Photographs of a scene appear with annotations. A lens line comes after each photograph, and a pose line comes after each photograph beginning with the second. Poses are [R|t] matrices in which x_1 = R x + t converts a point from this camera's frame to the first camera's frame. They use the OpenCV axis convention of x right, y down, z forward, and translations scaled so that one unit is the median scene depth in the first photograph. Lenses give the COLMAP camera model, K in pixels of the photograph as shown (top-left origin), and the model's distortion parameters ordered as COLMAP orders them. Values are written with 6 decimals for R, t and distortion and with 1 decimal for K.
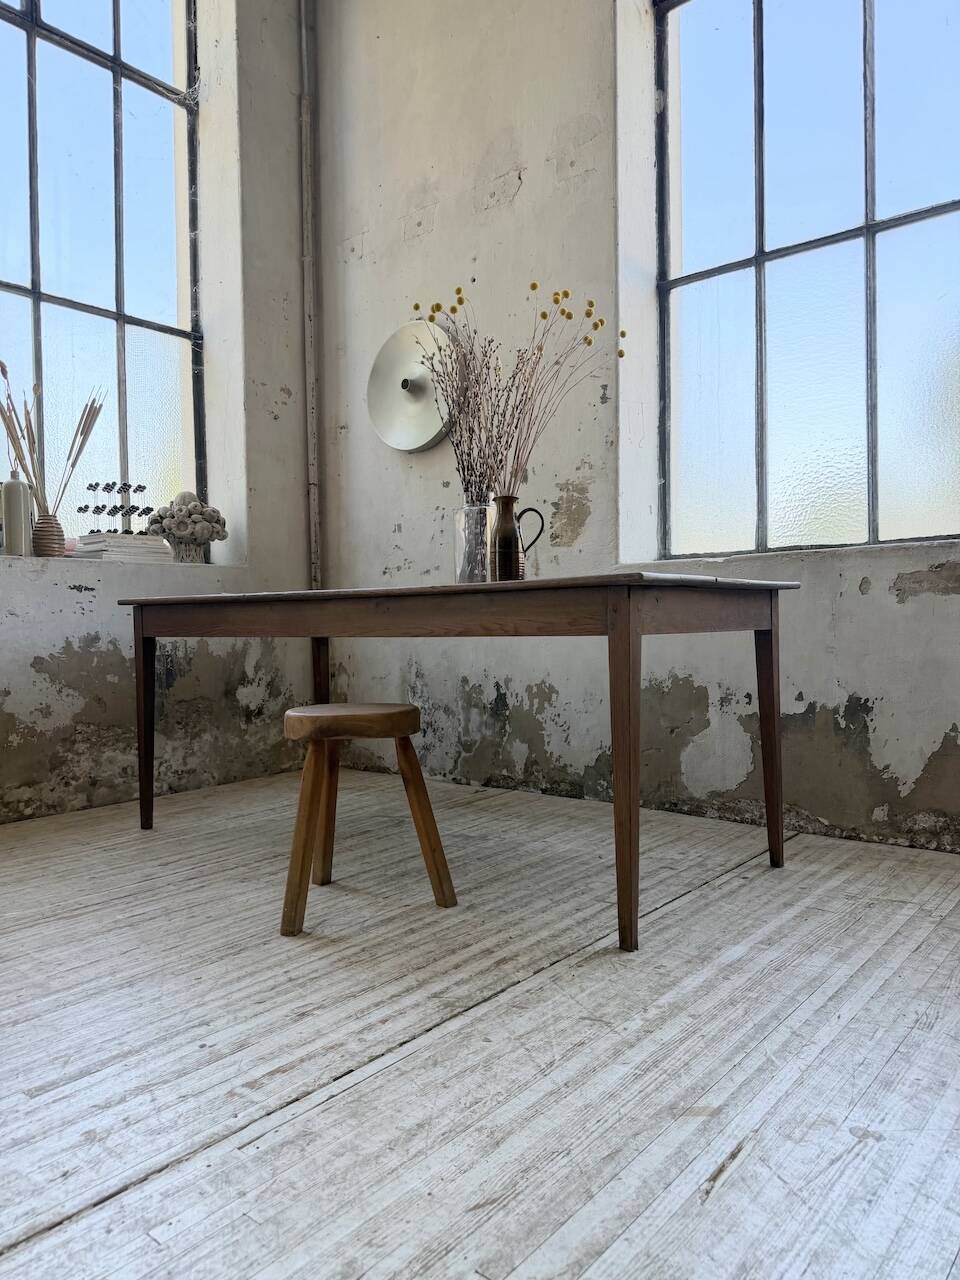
lens RADIAL K [[895.7, 0, 476.2], [0, 895.7, 639.7], [0, 0, 1]] dist [0.086655, -0.145777]
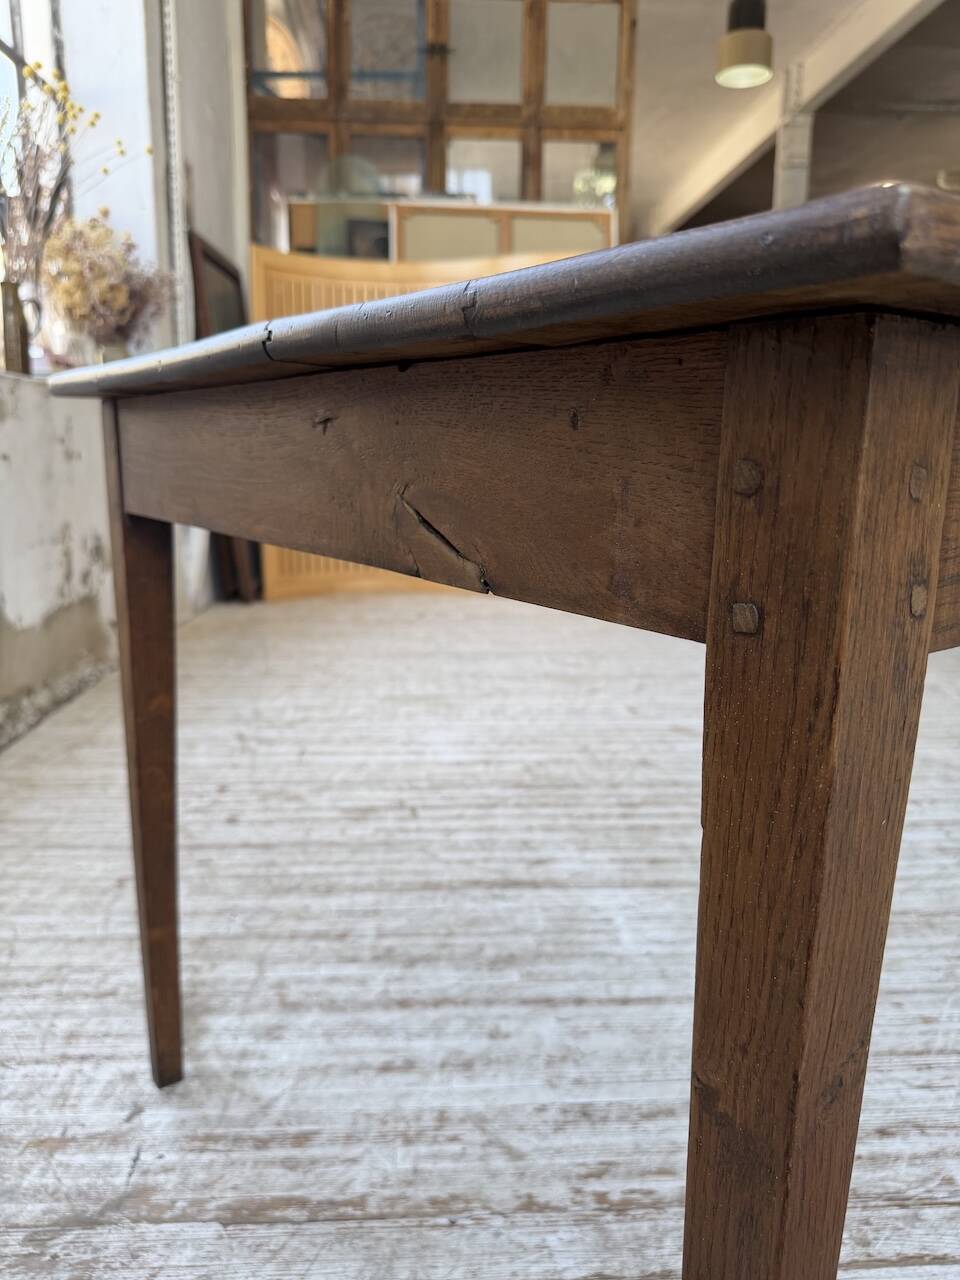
lens RADIAL K [[926.6, 0, 475.6], [0, 926.6, 639.2], [0, 0, 1]] dist [-0.007794, -0.008313]
pose [[-0.681000, -0.137413, 0.719275, -0.425285], [0.018519, 0.978690, 0.204506, -0.034997], [-0.732049, 0.152589, -0.663944, 1.311792]]
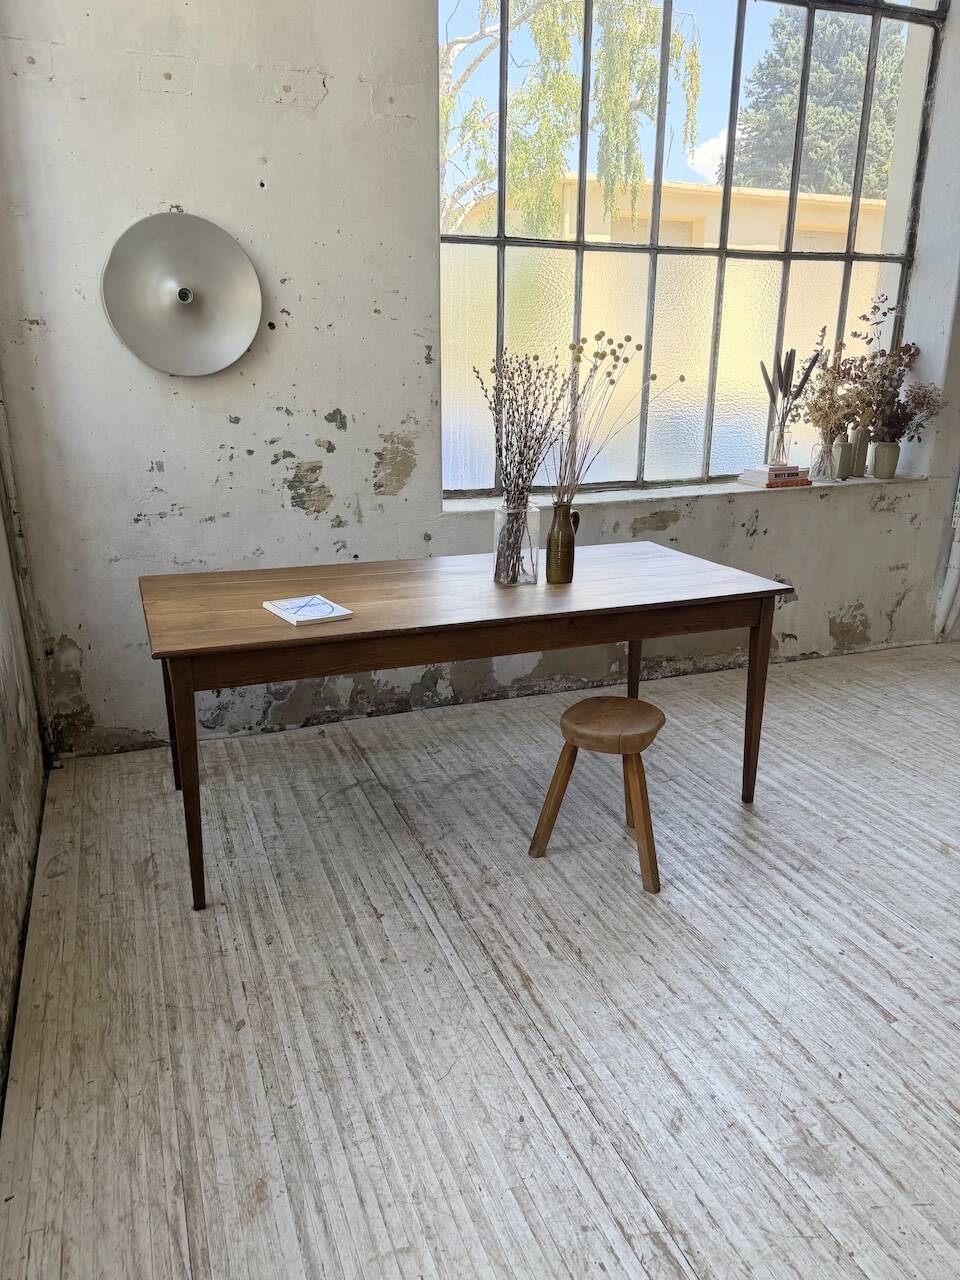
lens RADIAL K [[895.8, 0, 473.2], [0, 895.8, 645.0], [0, 0, 1]] dist [0.074549, -0.107657]
pose [[0.490669, -0.243046, 0.836763, -1.086947], [0.004068, 0.960940, 0.276728, -0.312346], [-0.871337, -0.132378, 0.472492, 0.520727]]
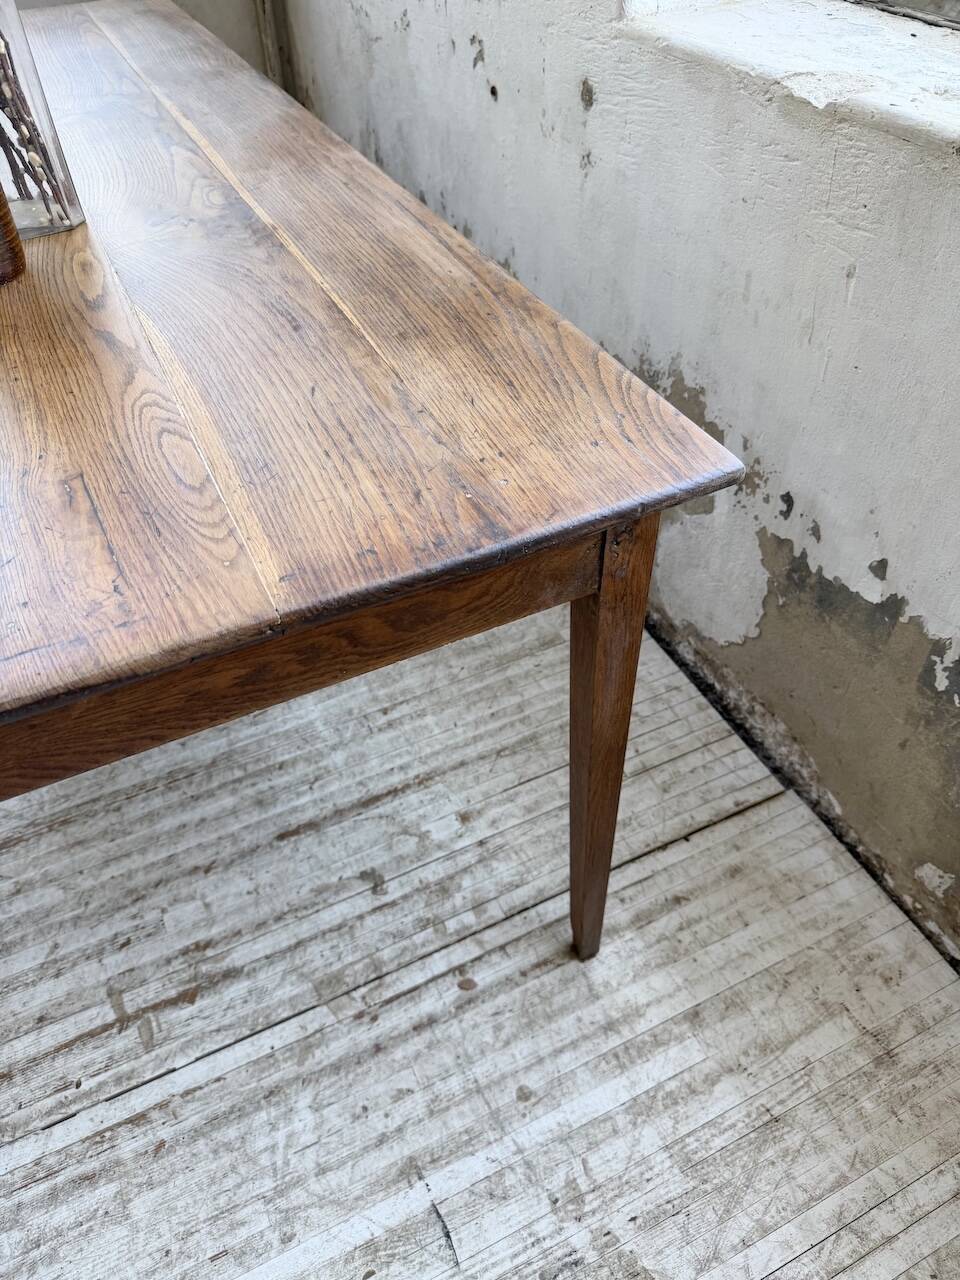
lens RADIAL K [[918.1, 0, 485.9], [0, 918.1, 631.7], [0, 0, 1]] dist [0.006584, -0.020697]
pose [[0.906951, 0.294161, -0.301512, 0.382968], [-0.006430, 0.725362, 0.688337, -0.208870], [0.421188, -0.622349, 0.659759, 0.762084]]
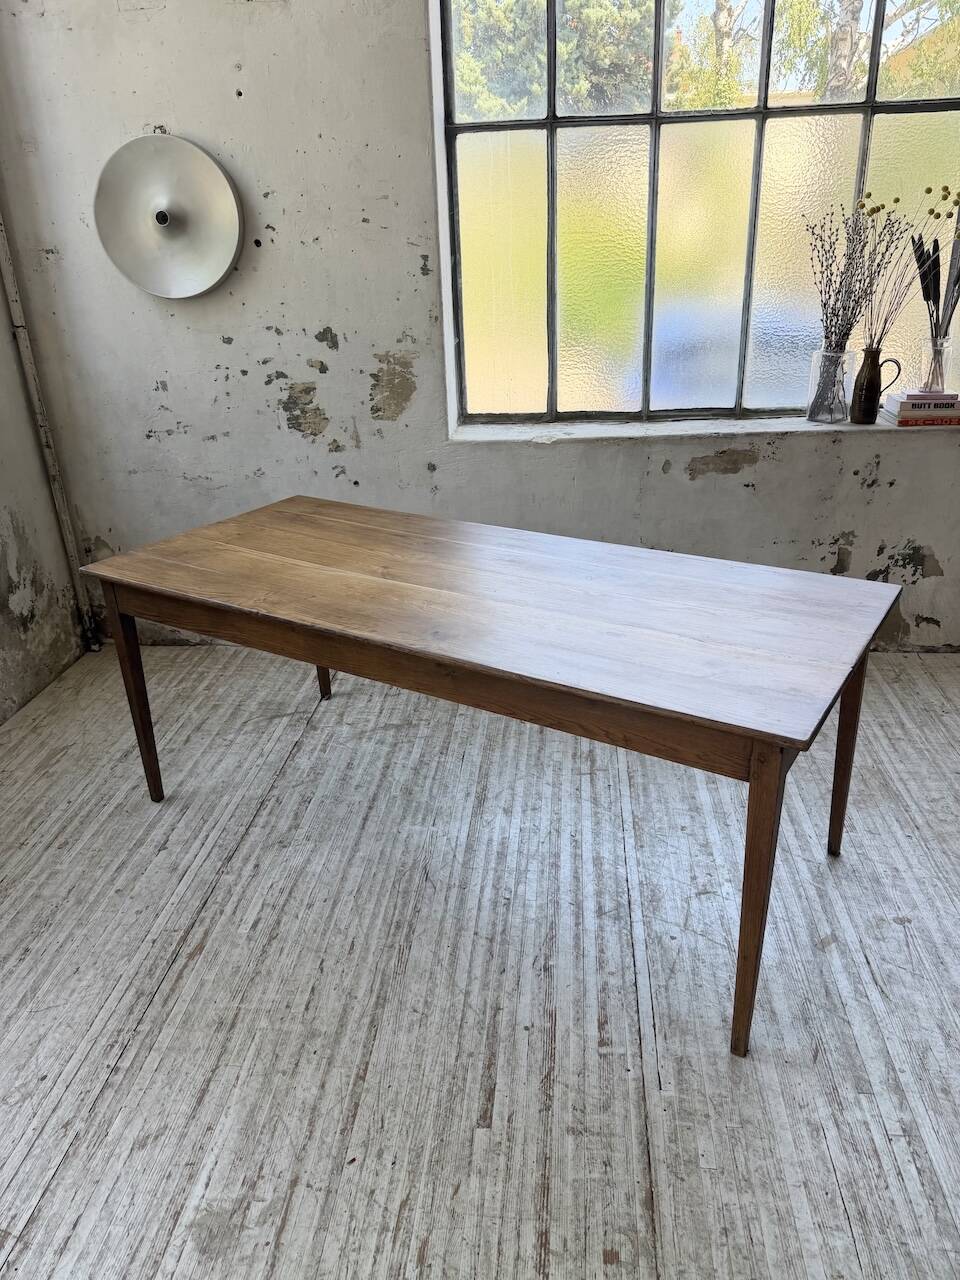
lens RADIAL K [[906.7, 0, 484.8], [0, 906.7, 639.1], [0, 0, 1]] dist [0.018036, -0.025078]
pose [[0.828579, -0.232985, 0.509092, -0.534042], [0.029400, 0.926153, 0.376001, -0.350651], [-0.559100, -0.296579, 0.774241, 0.096134]]
